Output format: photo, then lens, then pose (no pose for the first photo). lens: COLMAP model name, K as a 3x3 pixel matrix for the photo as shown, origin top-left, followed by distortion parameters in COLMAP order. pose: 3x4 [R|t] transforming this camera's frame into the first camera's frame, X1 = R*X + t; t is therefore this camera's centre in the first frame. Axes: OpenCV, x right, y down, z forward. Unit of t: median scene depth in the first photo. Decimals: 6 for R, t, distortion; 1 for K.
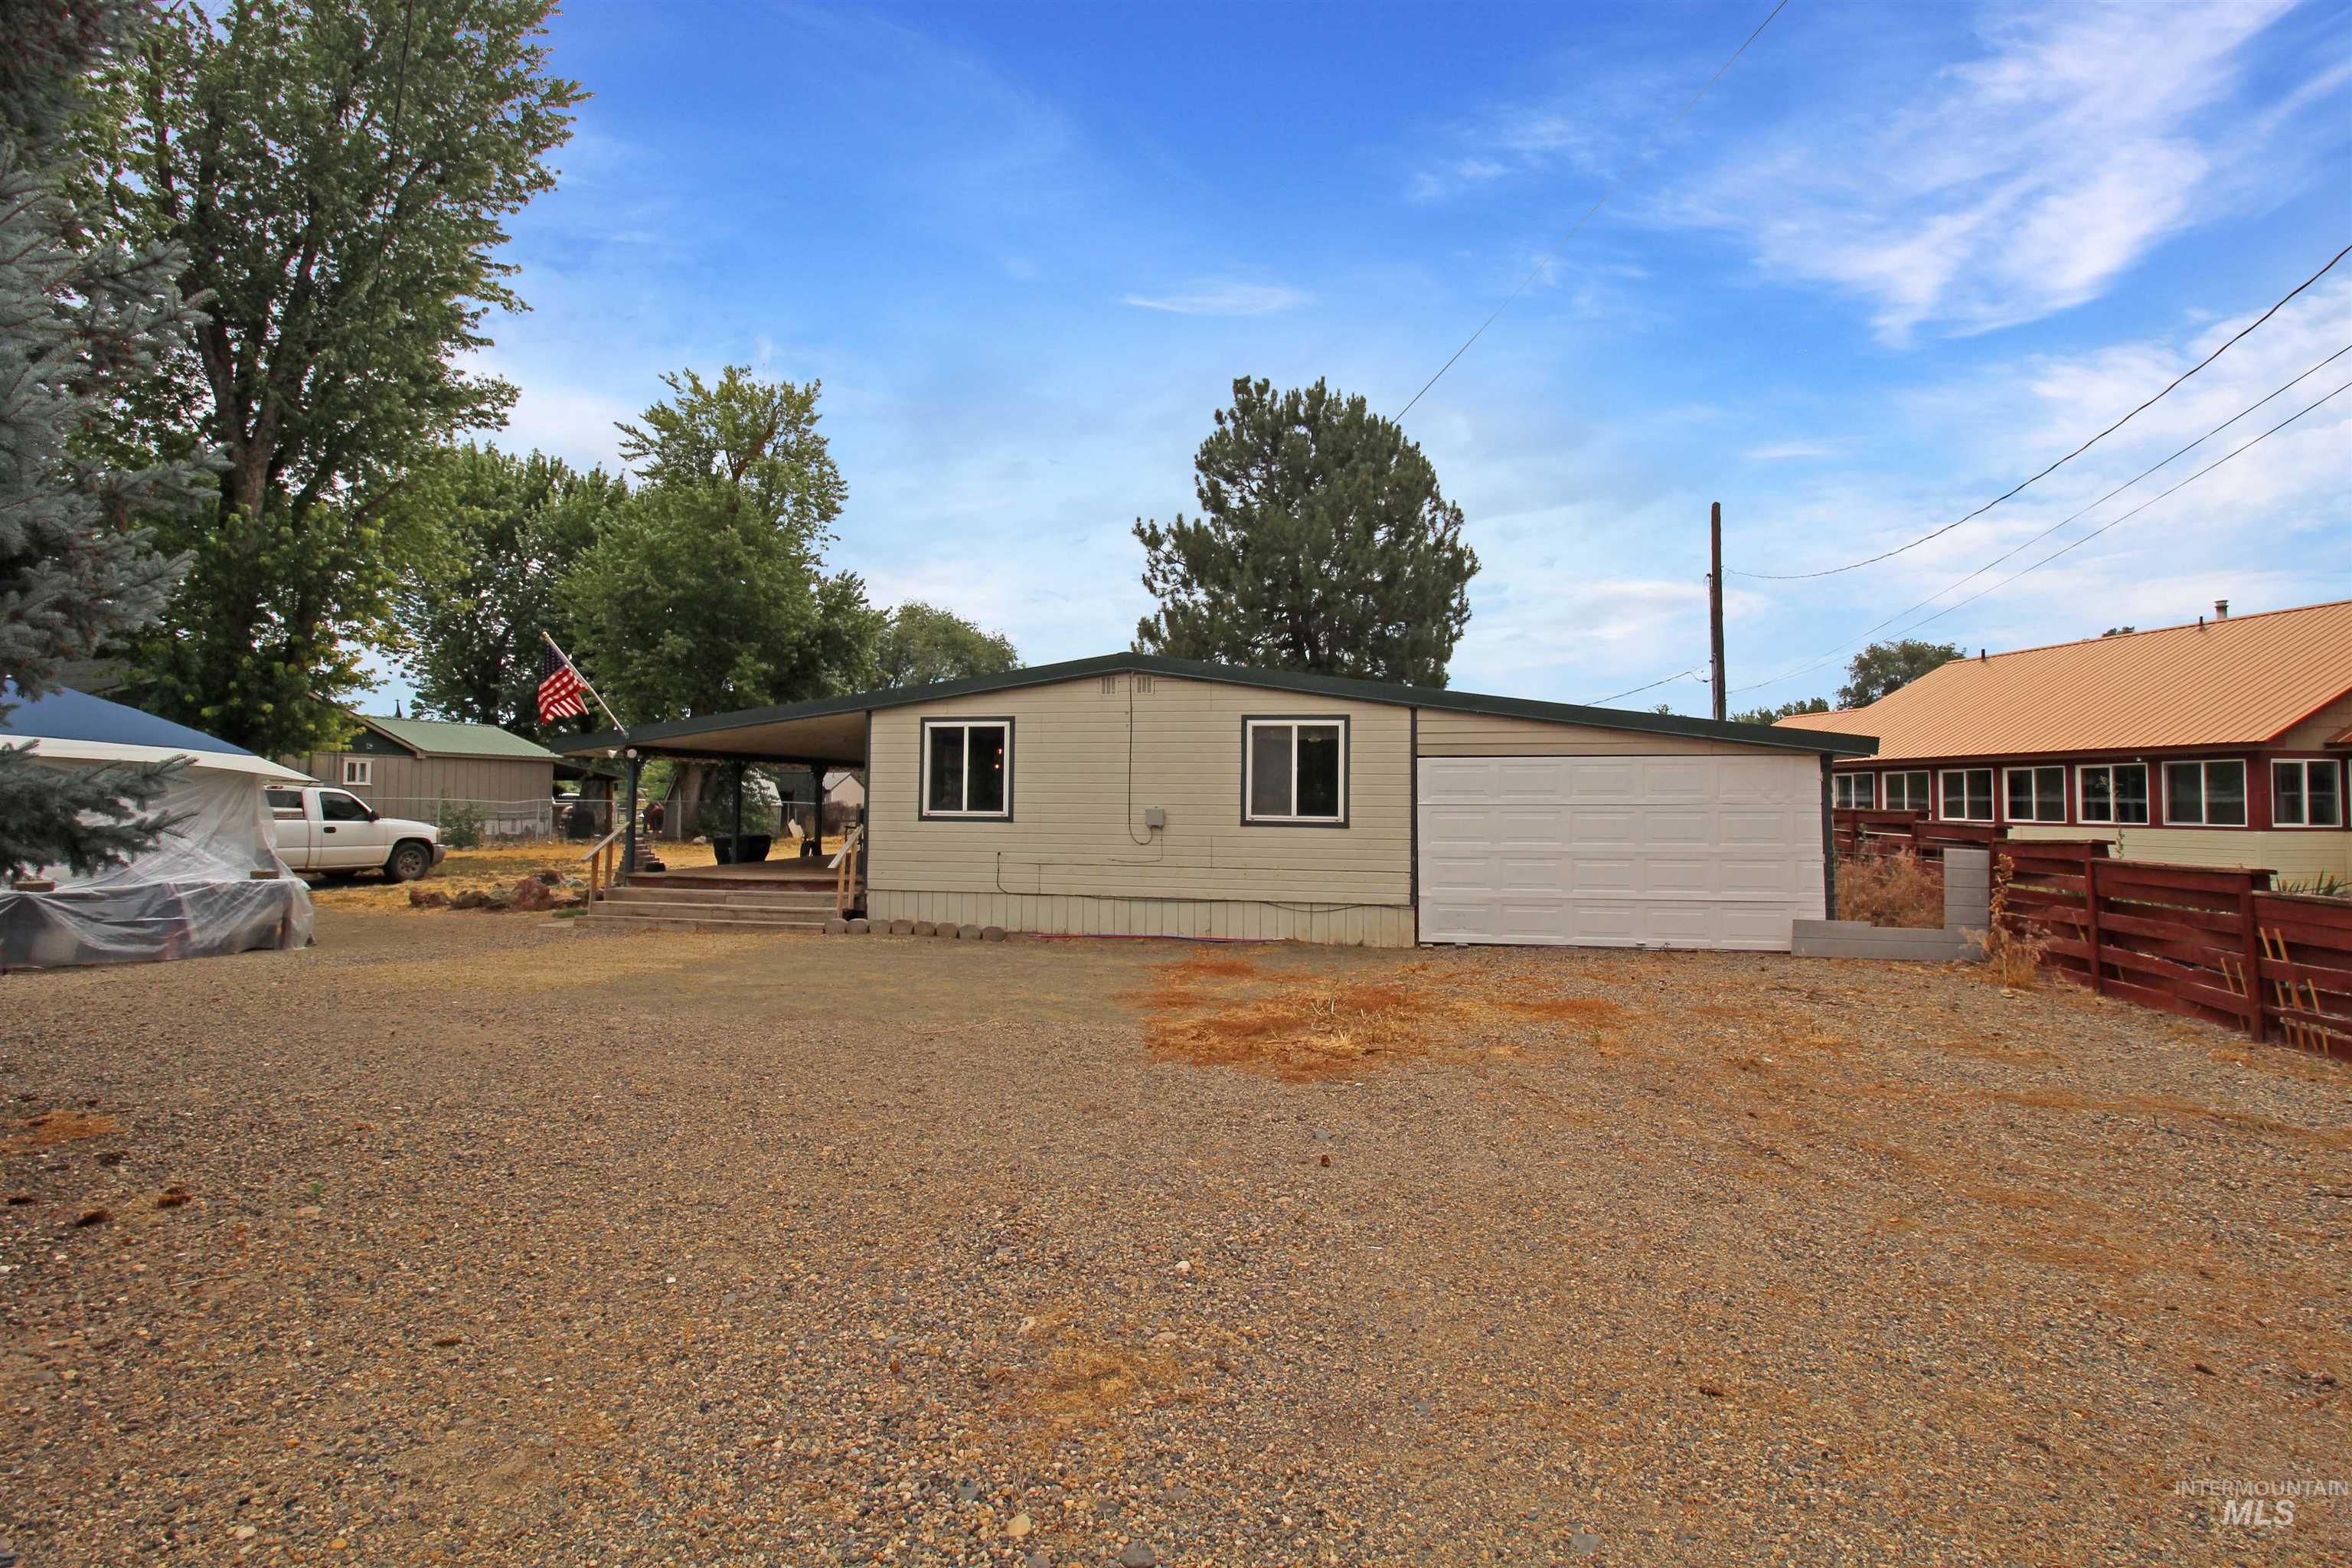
lens RADIAL K [[1095.4, 0, 1185.5], [0, 1095.4, 755.0], [0, 0, 1]] dist [-0.012955, -0.007613]
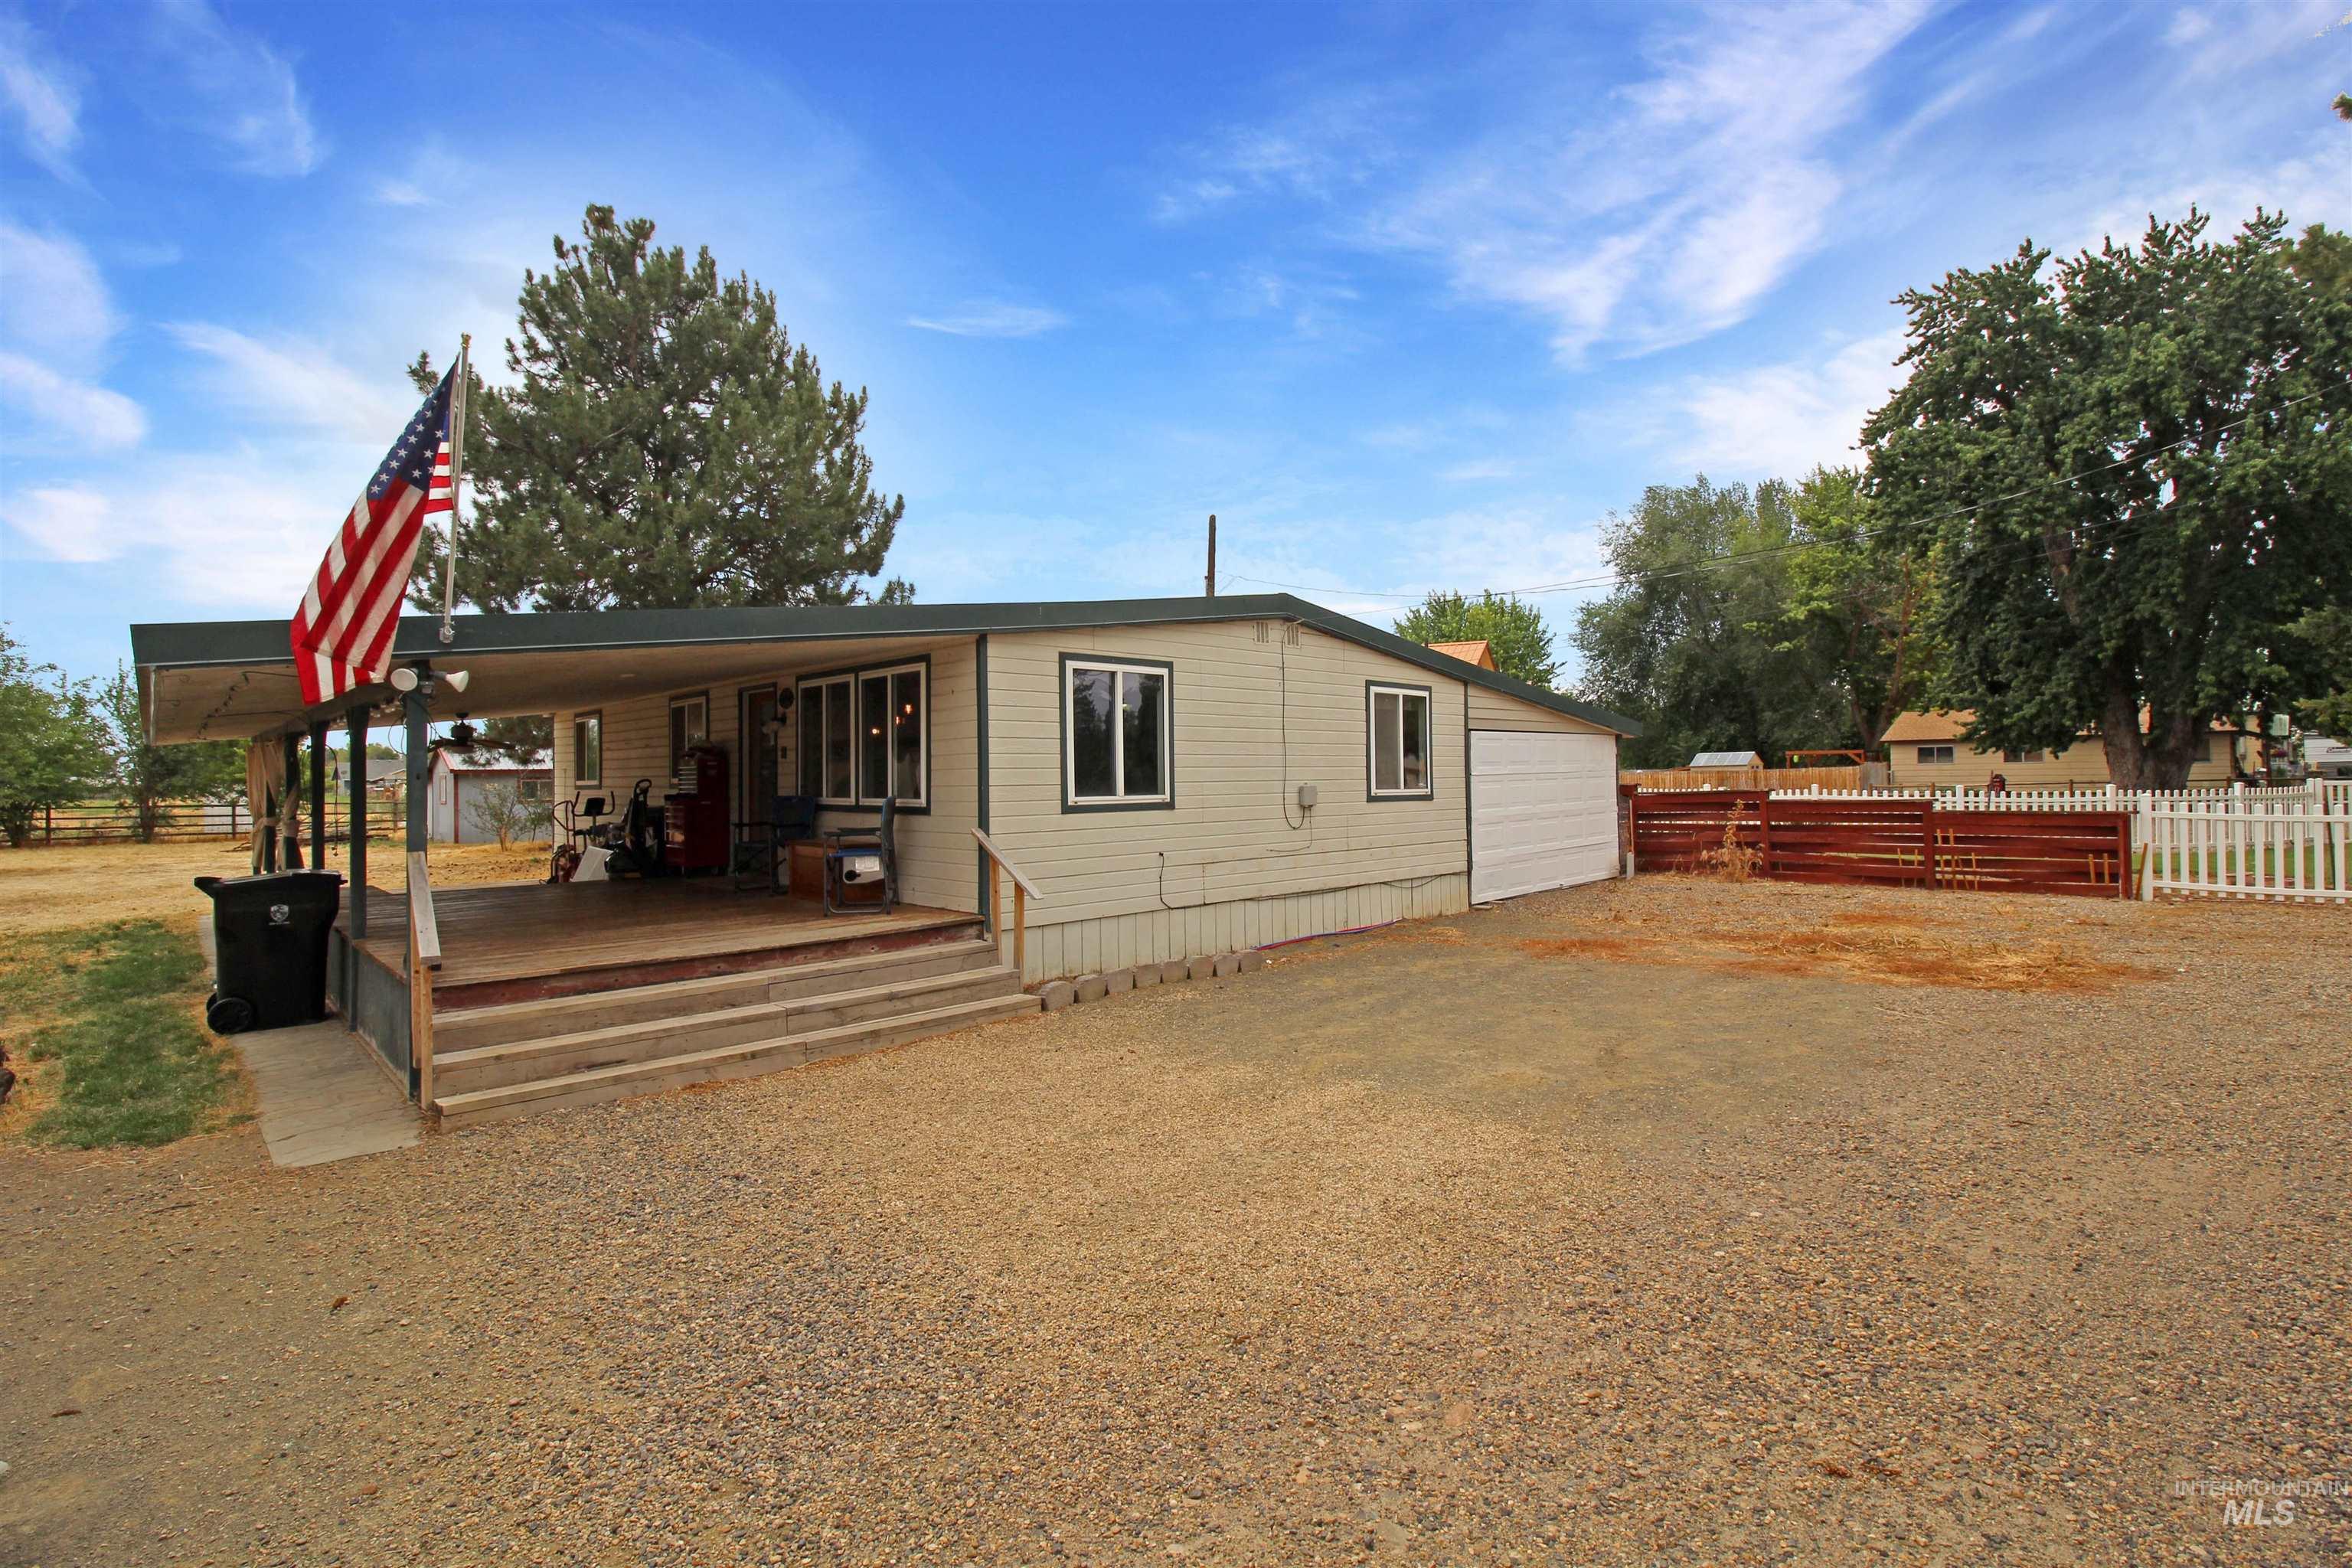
lens RADIAL K [[1095.4, 0, 1185.5], [0, 1095.4, 755.0], [0, 0, 1]] dist [-0.012955, -0.007613]
pose [[0.549786, 0.001878, 0.835303, -0.775587], [-0.015078, 0.999857, 0.007676, 0.020774], [-0.835169, -0.016815, 0.549736, 0.615458]]
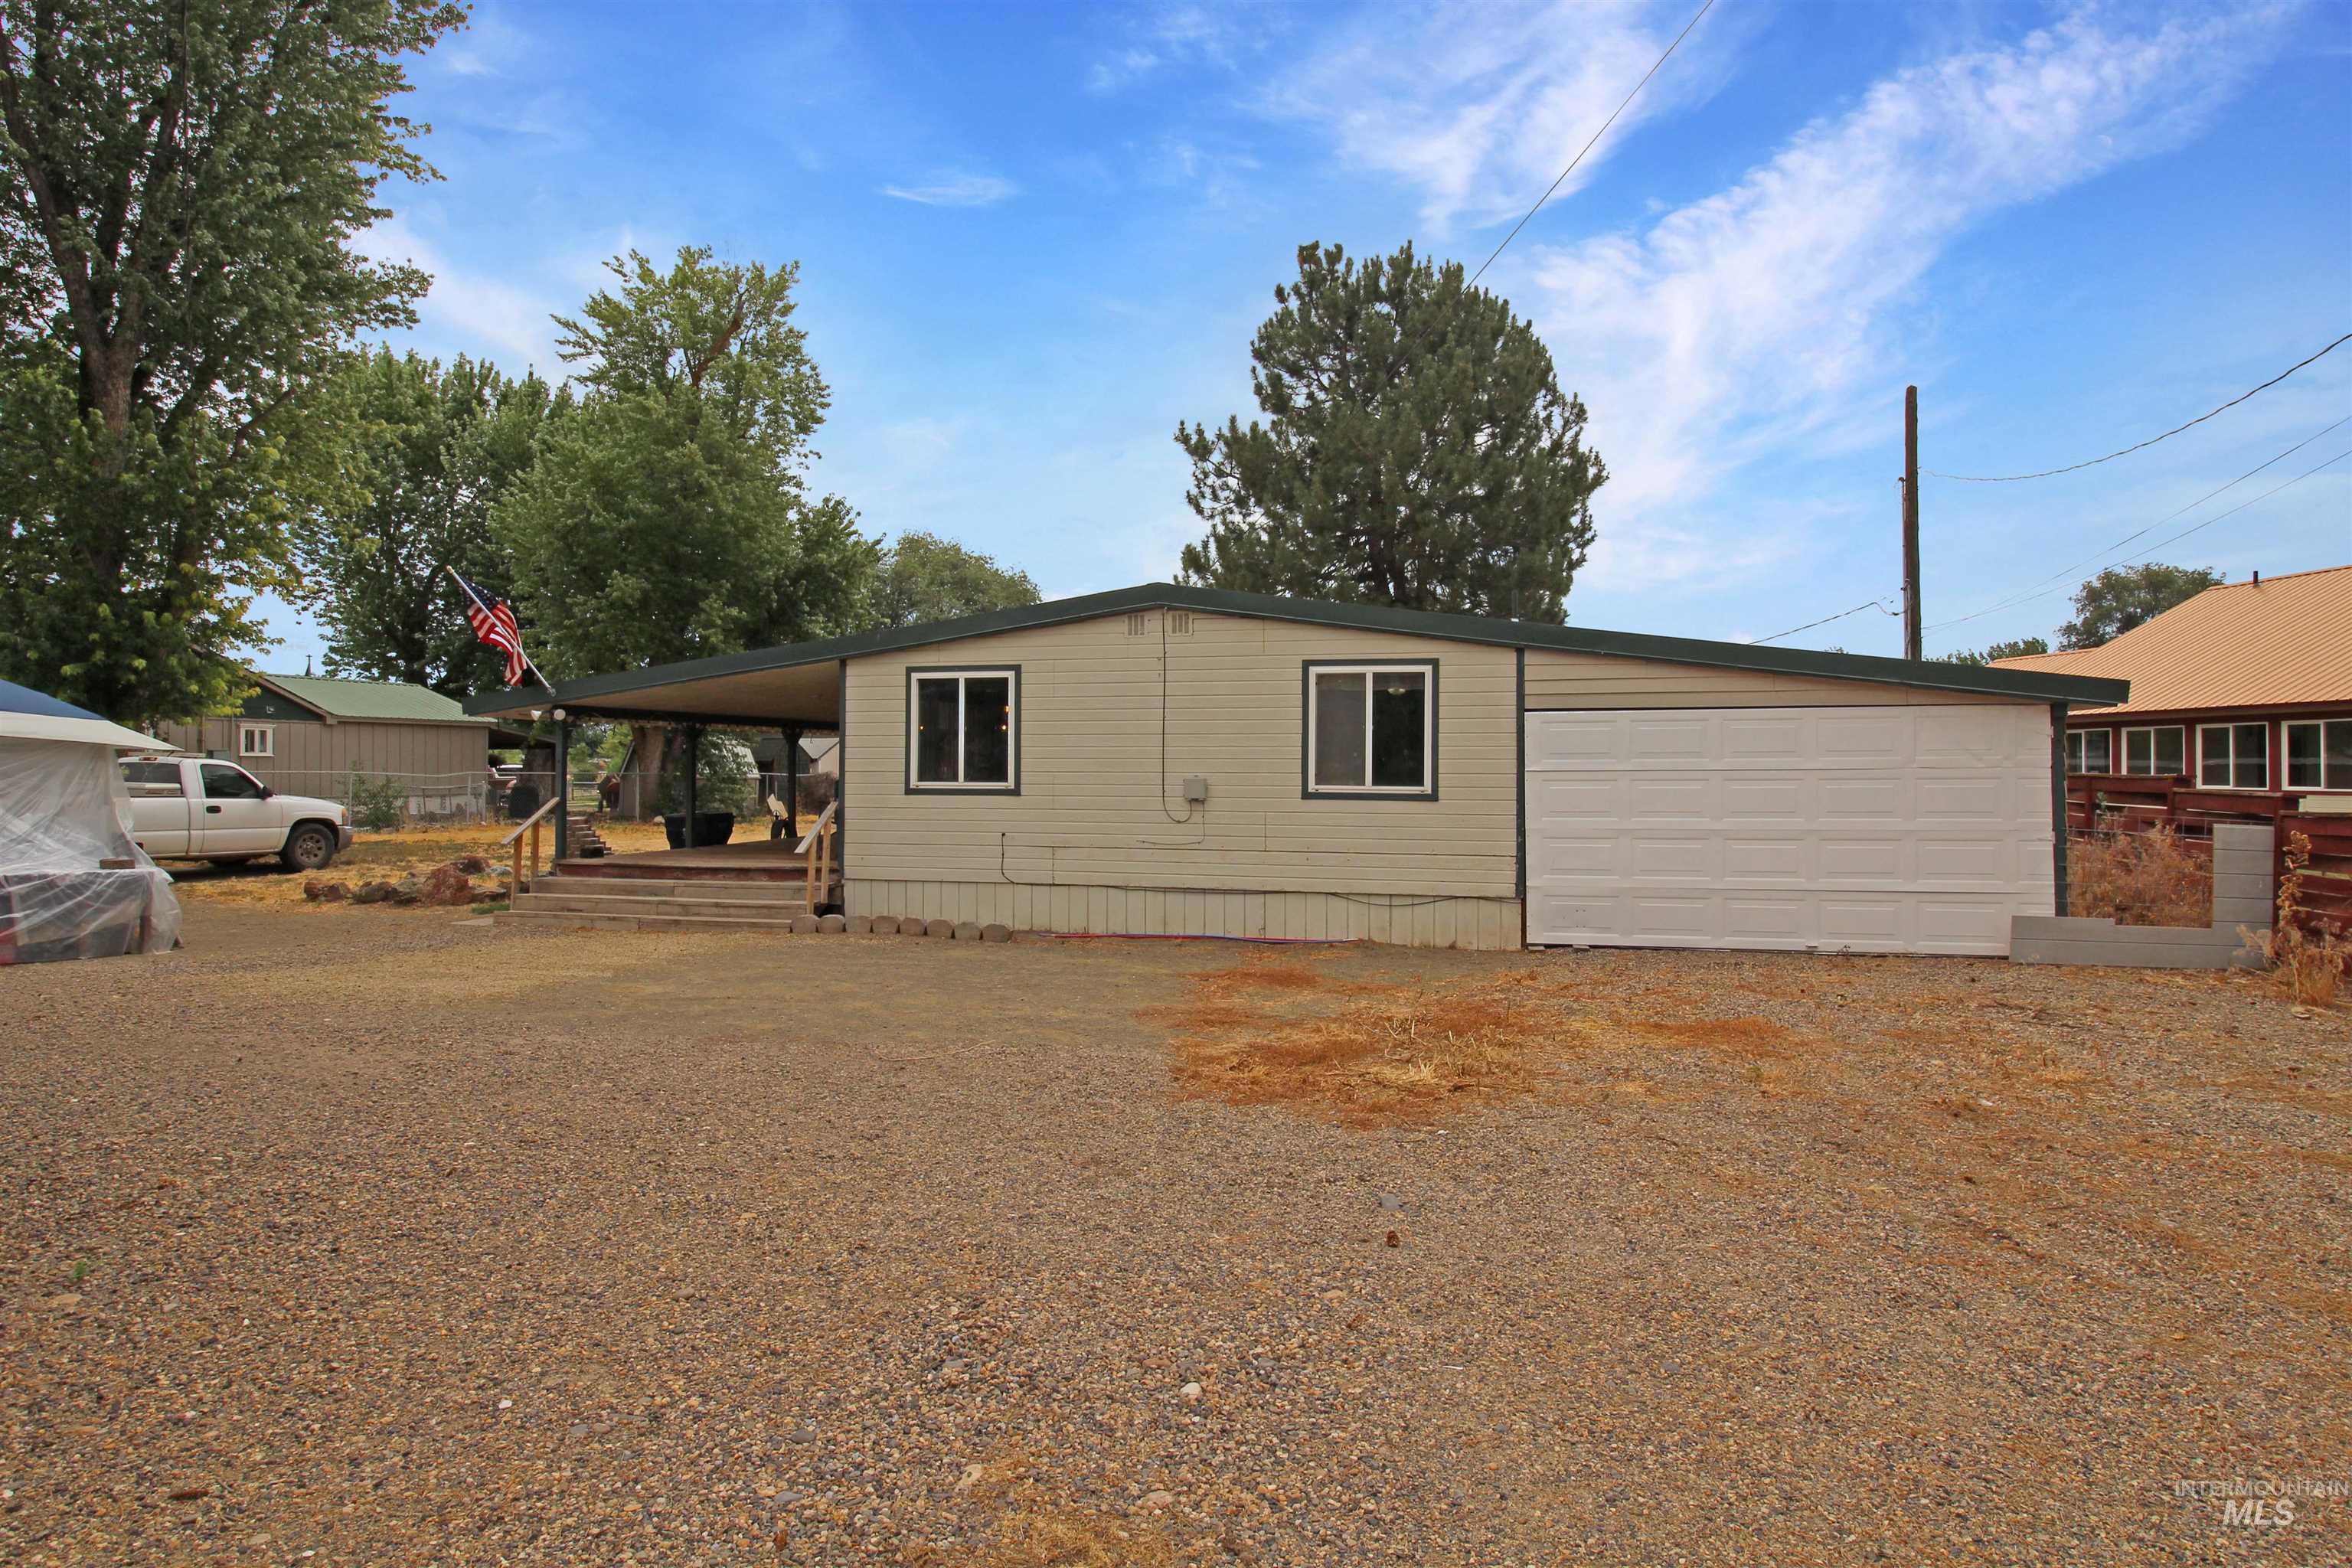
lens RADIAL K [[1317.2, 0, 1188.2], [0, 1317.2, 760.8], [0, 0, 1]] dist [-0.008116, -0.005292]
pose [[0.998943, -0.005896, -0.045584, 0.011286], [0.007477, 0.999374, 0.034580, 0.003097], [0.045351, -0.034884, 0.998362, 0.036354]]
